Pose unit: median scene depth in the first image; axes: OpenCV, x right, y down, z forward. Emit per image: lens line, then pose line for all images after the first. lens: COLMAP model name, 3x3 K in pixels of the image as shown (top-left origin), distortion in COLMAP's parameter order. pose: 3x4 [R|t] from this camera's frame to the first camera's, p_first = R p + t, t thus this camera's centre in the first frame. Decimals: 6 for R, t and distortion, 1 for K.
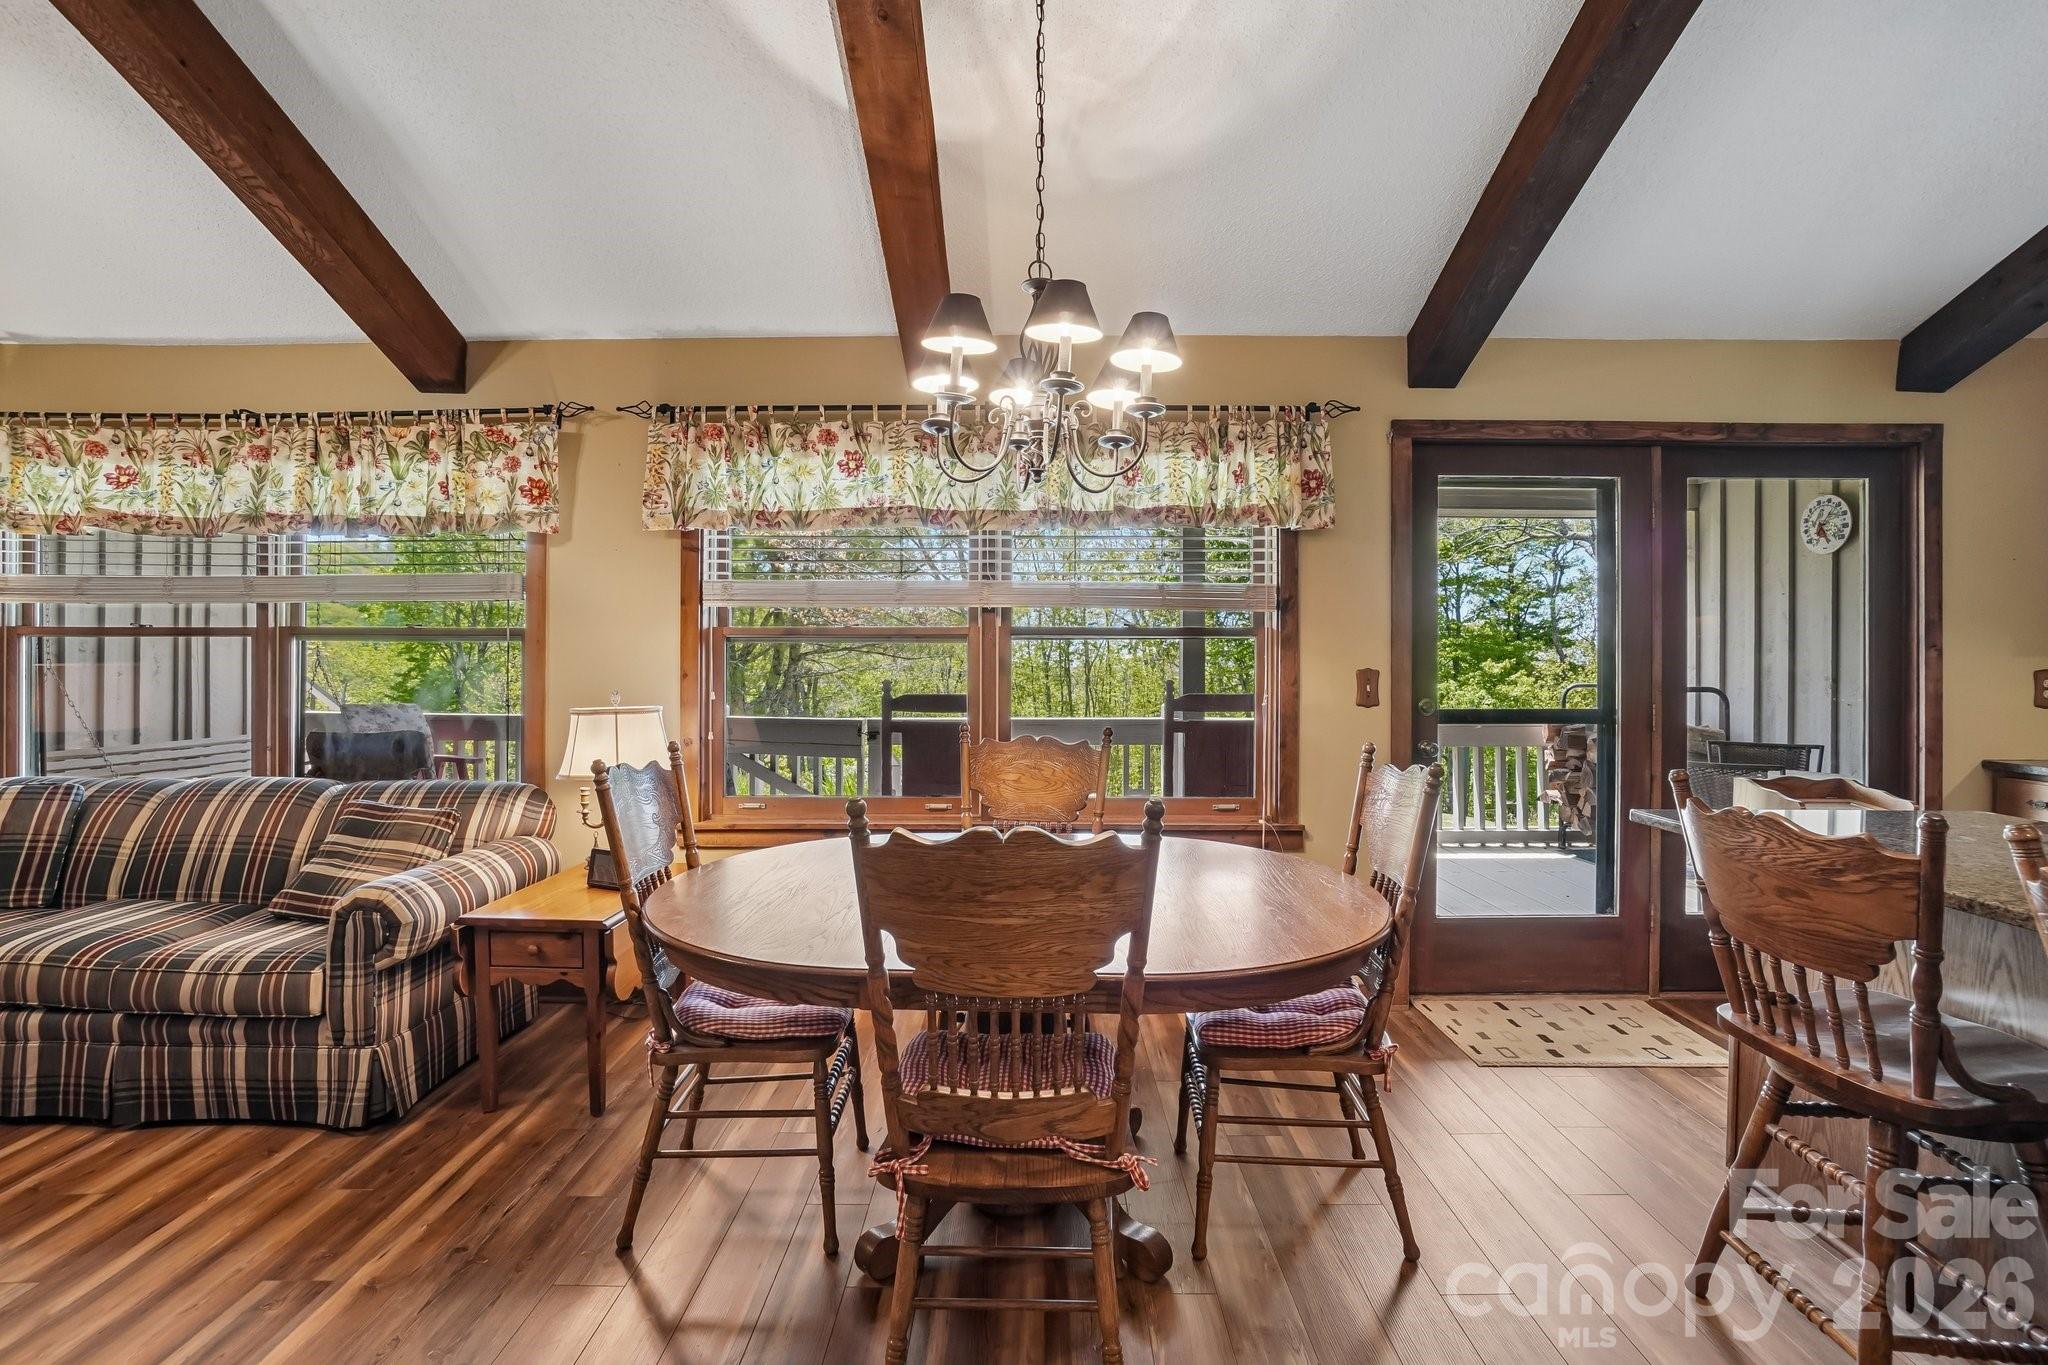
lens RADIAL K [[918.6, 0, 1026.4], [0, 918.6, 661.7], [0, 0, 1]] dist [-0.051044, 0.020310]
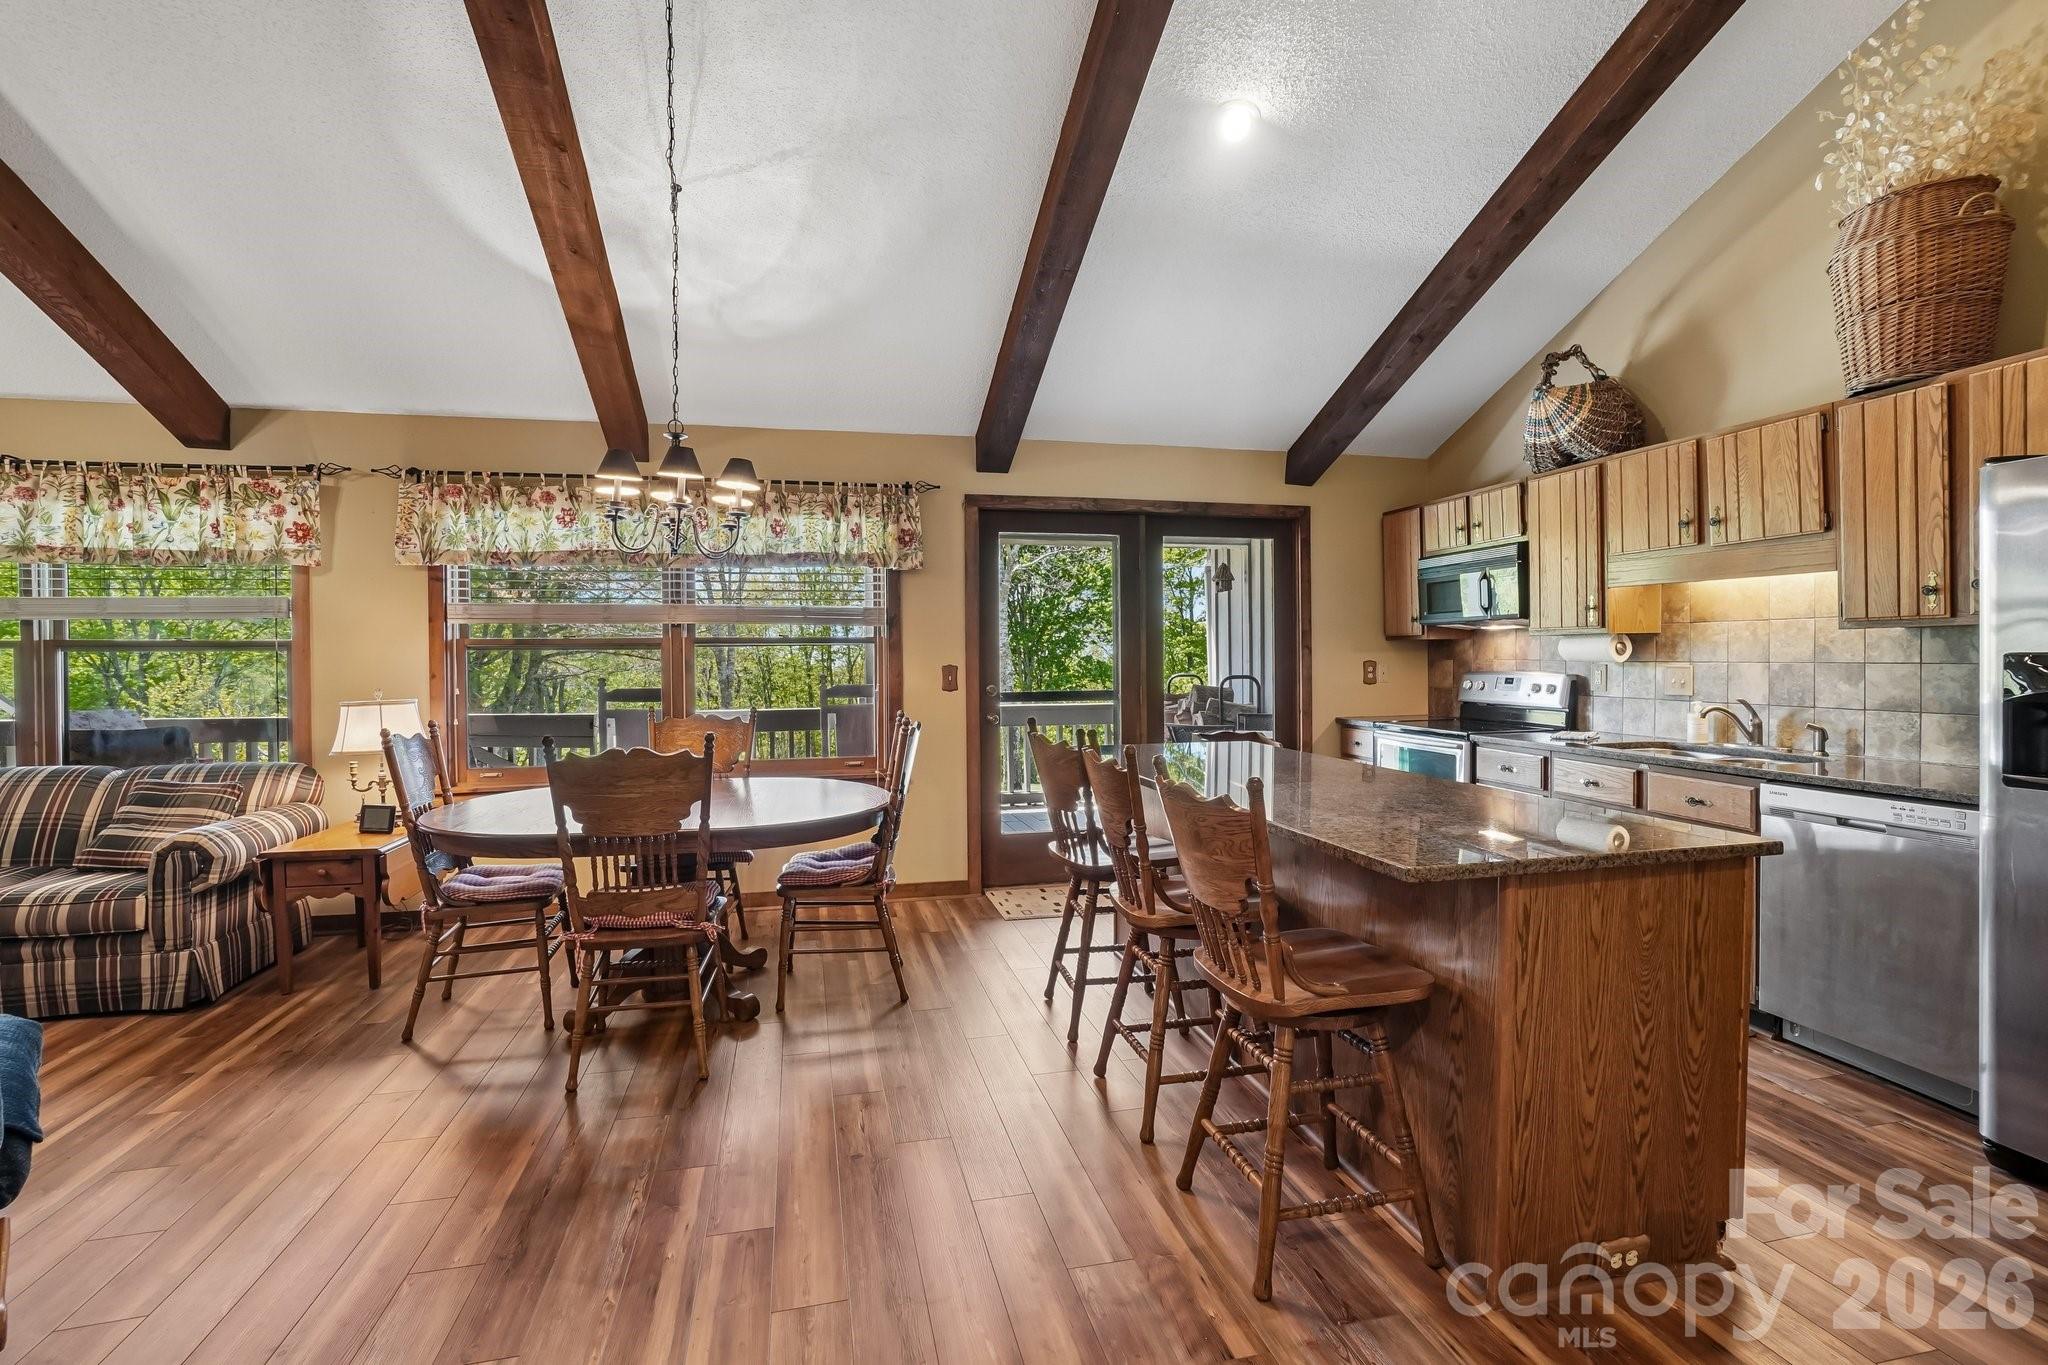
lens RADIAL K [[918.6, 0, 1020.1], [0, 918.6, 670.7], [0, 0, 1]] dist [-0.051044, 0.020310]
pose [[0.971478, -0.013170, 0.236765, 0.138643], [0.010326, 0.999859, 0.013247, -0.001340], [-0.236906, -0.010424, 0.971477, -0.461657]]
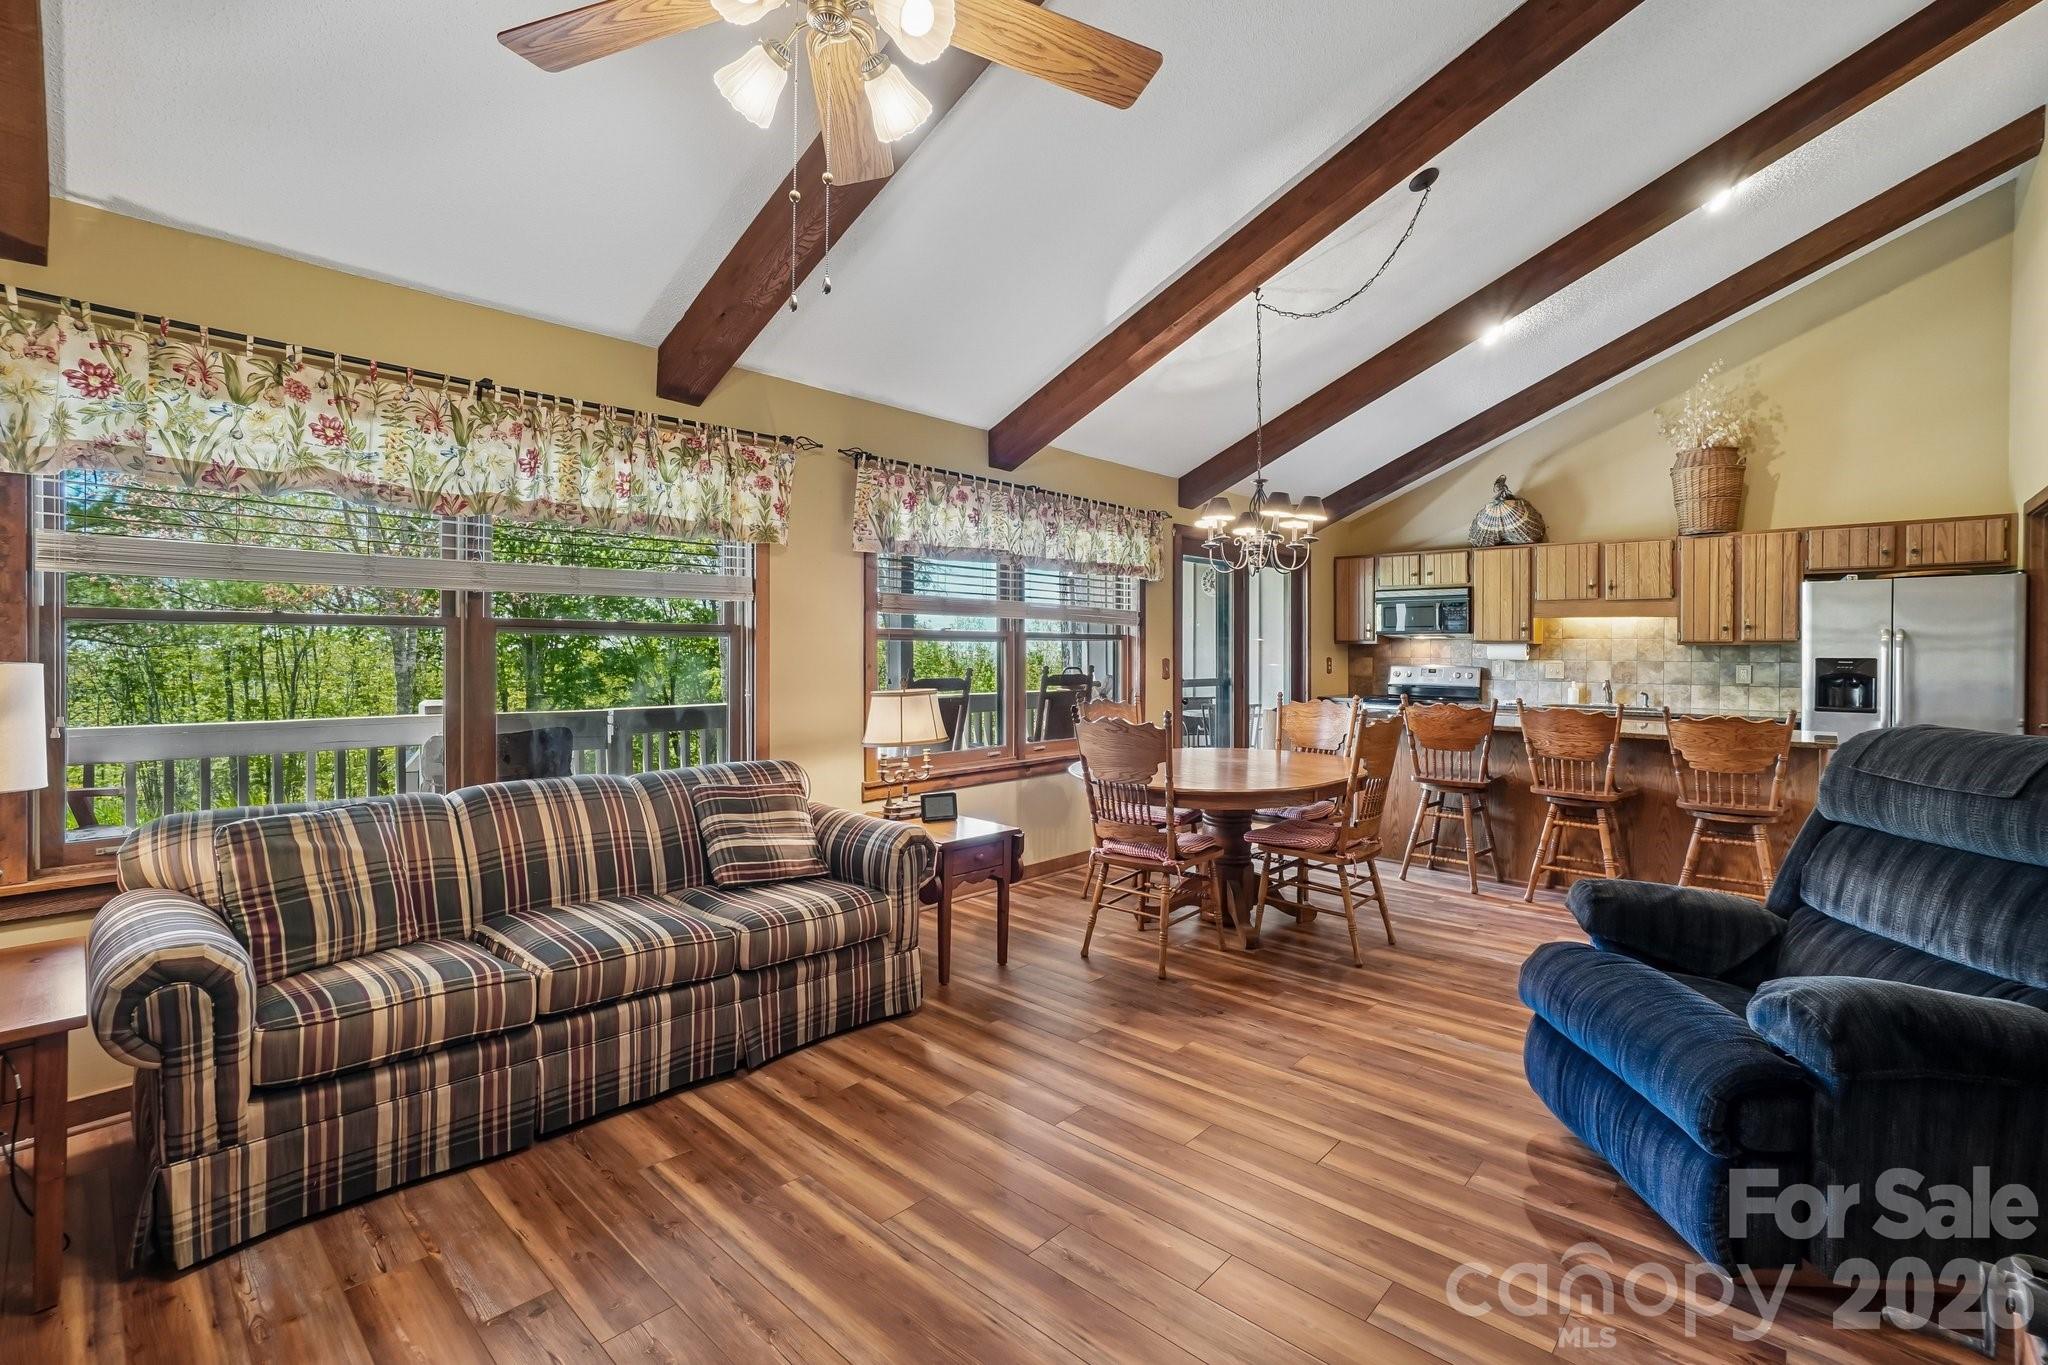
lens RADIAL K [[918.6, 0, 1017.7], [0, 918.6, 654.2], [0, 0, 1]] dist [-0.051044, 0.020310]
pose [[0.671922, -0.001321, 0.740621, -1.210847], [-0.002629, 0.999988, 0.004169, -0.007920], [-0.740618, -0.004749, 0.671910, -0.016534]]
